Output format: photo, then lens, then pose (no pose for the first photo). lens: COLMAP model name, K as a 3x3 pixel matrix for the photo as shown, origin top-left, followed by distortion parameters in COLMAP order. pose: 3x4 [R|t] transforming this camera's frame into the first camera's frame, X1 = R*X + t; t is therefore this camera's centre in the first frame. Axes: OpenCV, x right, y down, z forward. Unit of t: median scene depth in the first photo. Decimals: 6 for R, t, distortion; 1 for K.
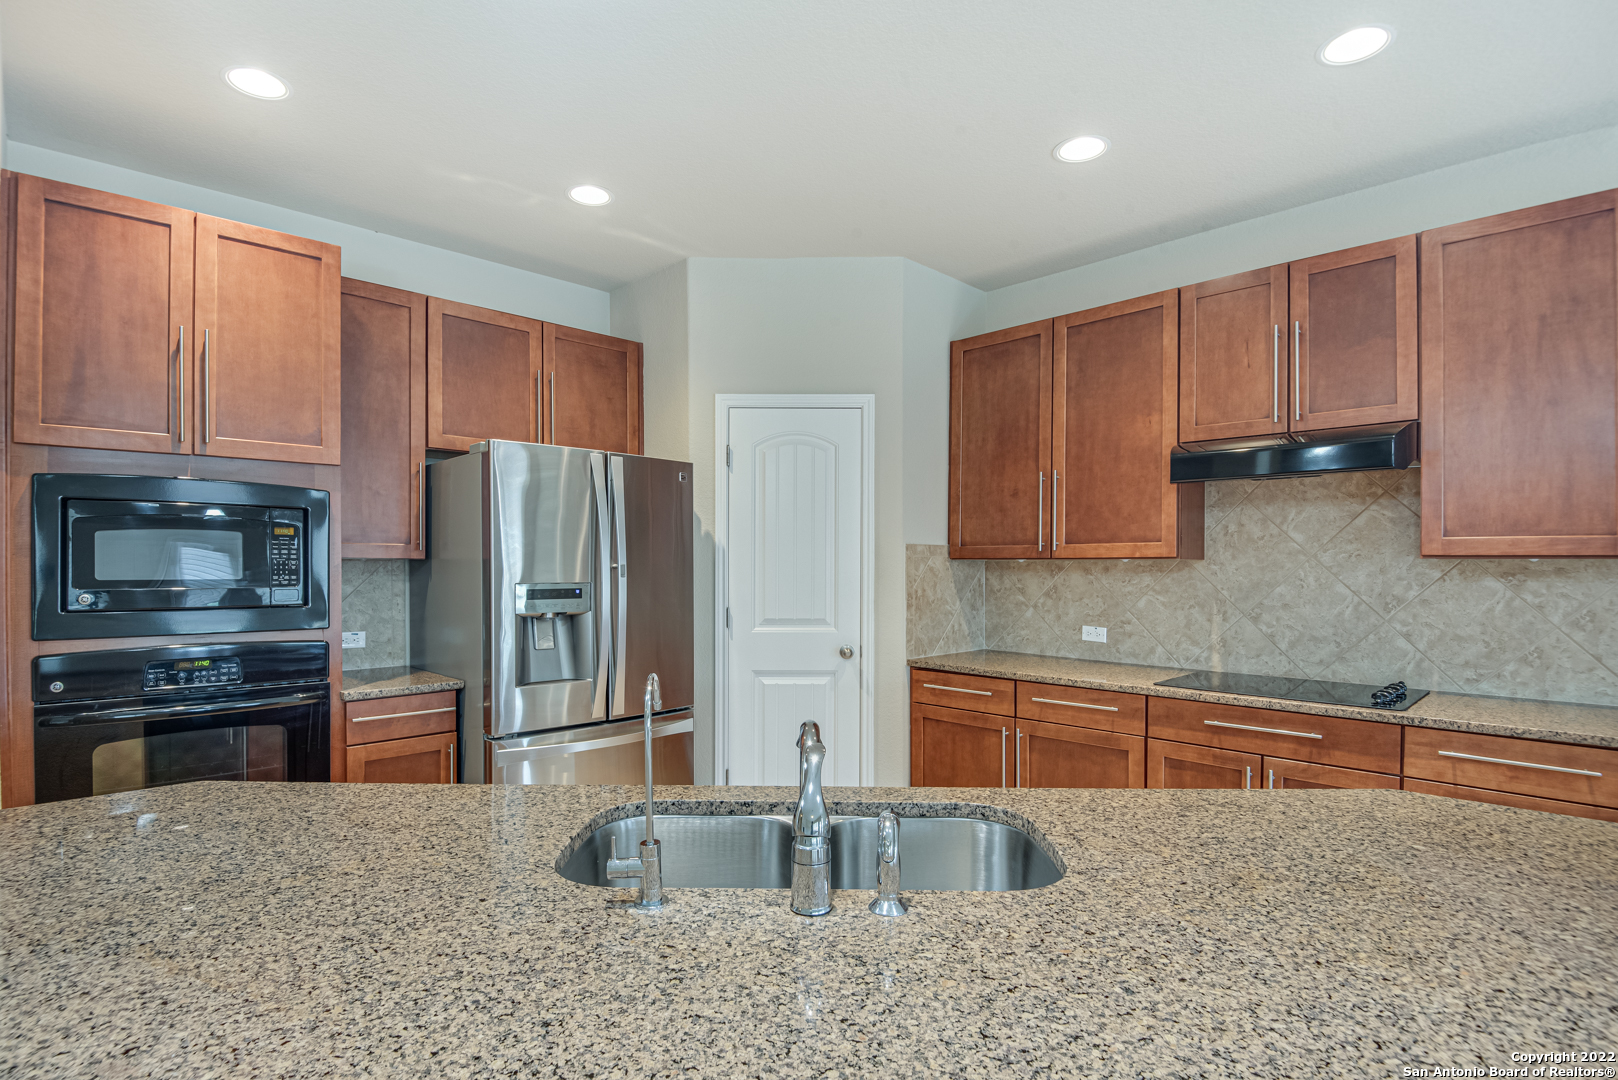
lens RADIAL K [[786.0, 0, 810.0], [0, 786.0, 565.7], [0, 0, 1]] dist [0.000997, -0.026029]
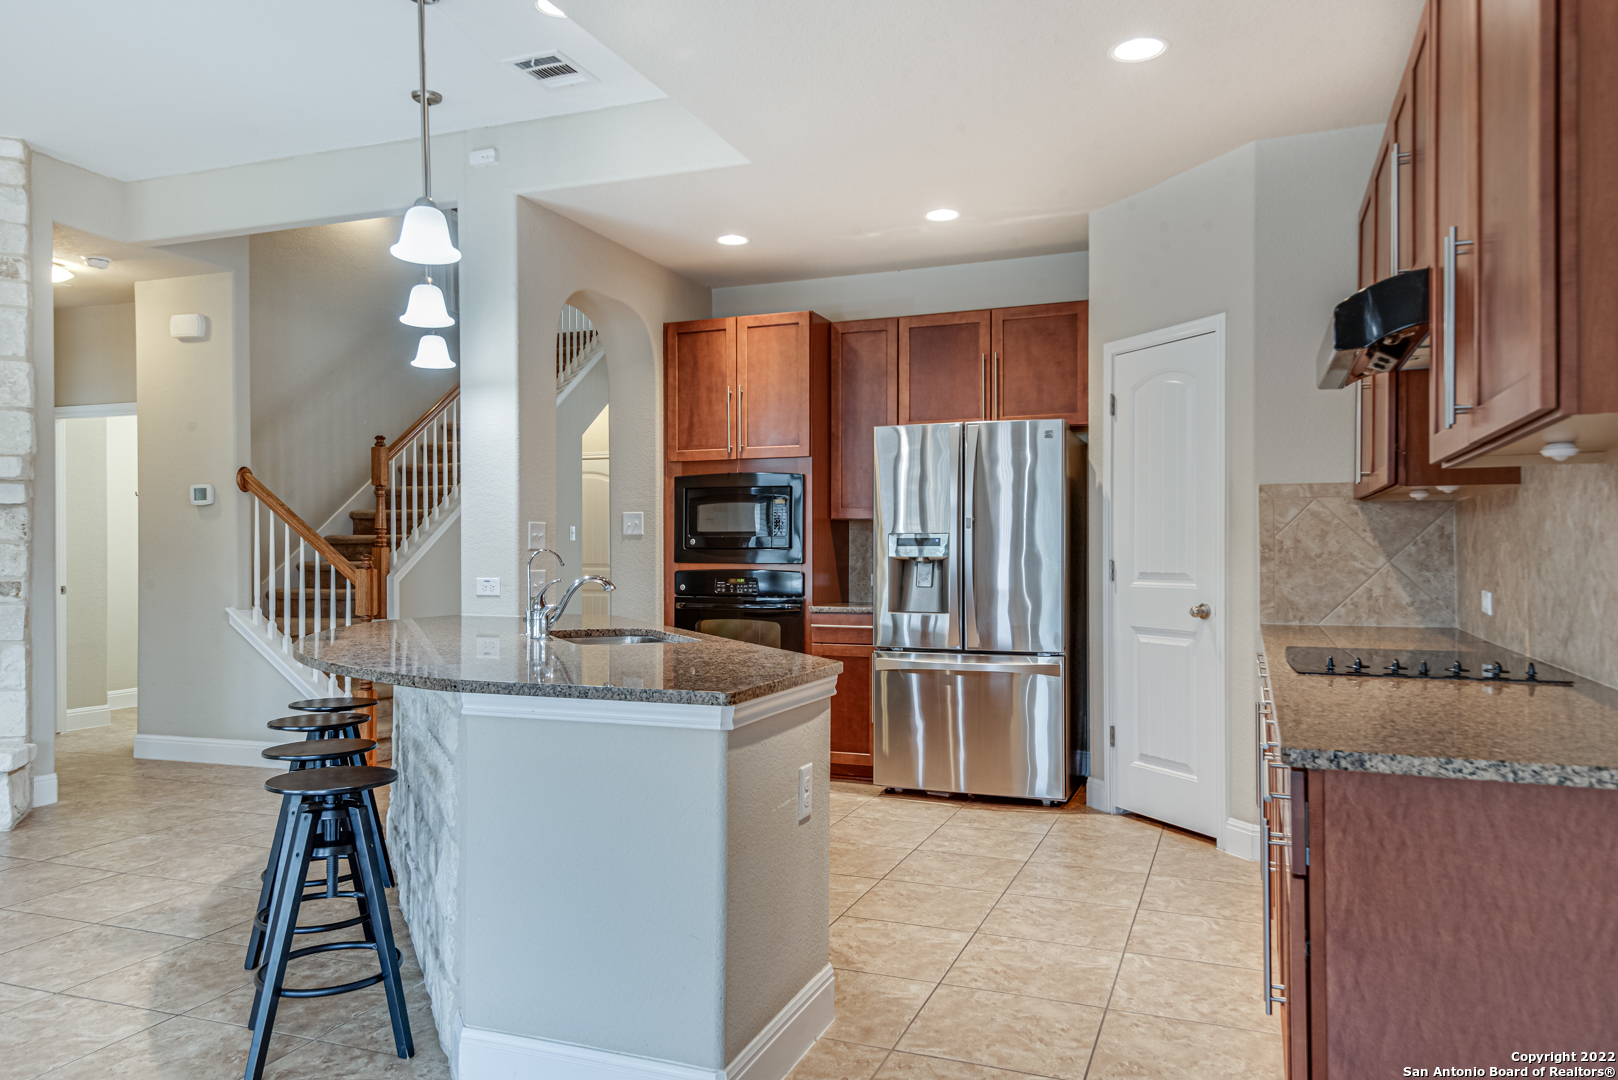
lens RADIAL K [[1128.8, 0, 809.0], [0, 1128.8, 540.0], [0, 0, 1]] dist [0.002451, 0.000280]
pose [[0.406913, -0.012948, -0.913375, 1.049336], [0.001123, 0.999906, -0.013674, 0.048074], [0.913466, 0.004538, 0.406889, 0.085293]]
